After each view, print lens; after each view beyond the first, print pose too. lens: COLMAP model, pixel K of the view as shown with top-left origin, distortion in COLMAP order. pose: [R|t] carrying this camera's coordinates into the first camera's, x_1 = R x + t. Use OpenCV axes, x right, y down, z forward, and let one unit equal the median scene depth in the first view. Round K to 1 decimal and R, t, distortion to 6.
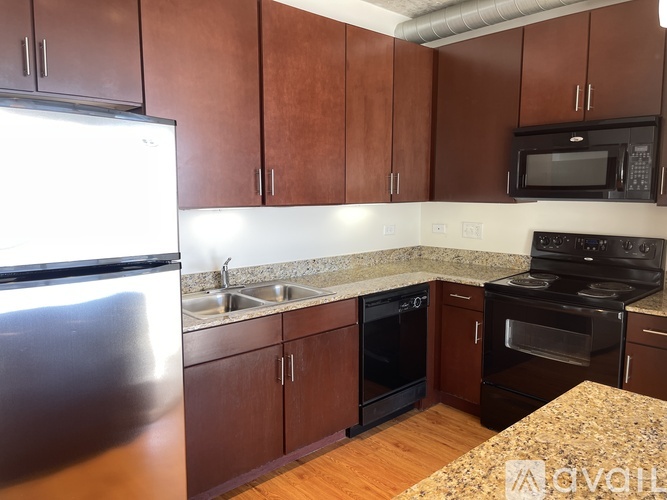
lens RADIAL K [[505.3, 0, 334.1], [0, 505.3, 248.4], [0, 0, 1]] dist [0.004375, -0.003641]
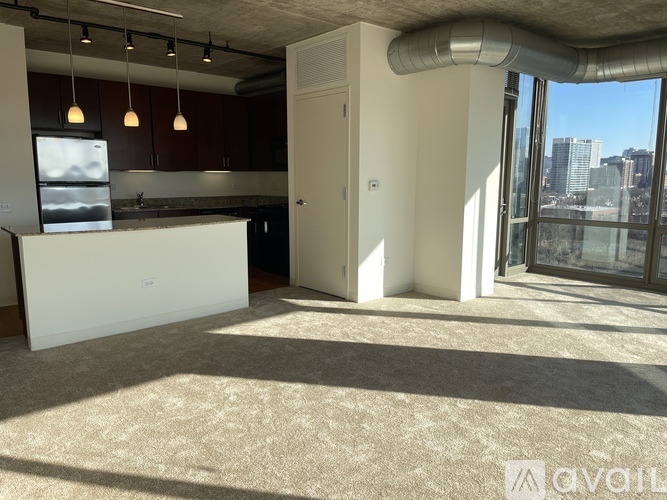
lens RADIAL K [[505.3, 0, 332.5], [0, 505.3, 250.1], [0, 0, 1]] dist [0.004375, -0.003641]
pose [[0.993621, 0.013349, -0.111980, 0.894102], [-0.011472, 0.999783, 0.017390, 0.223557], [0.112187, -0.015994, 0.993558, -1.194517]]
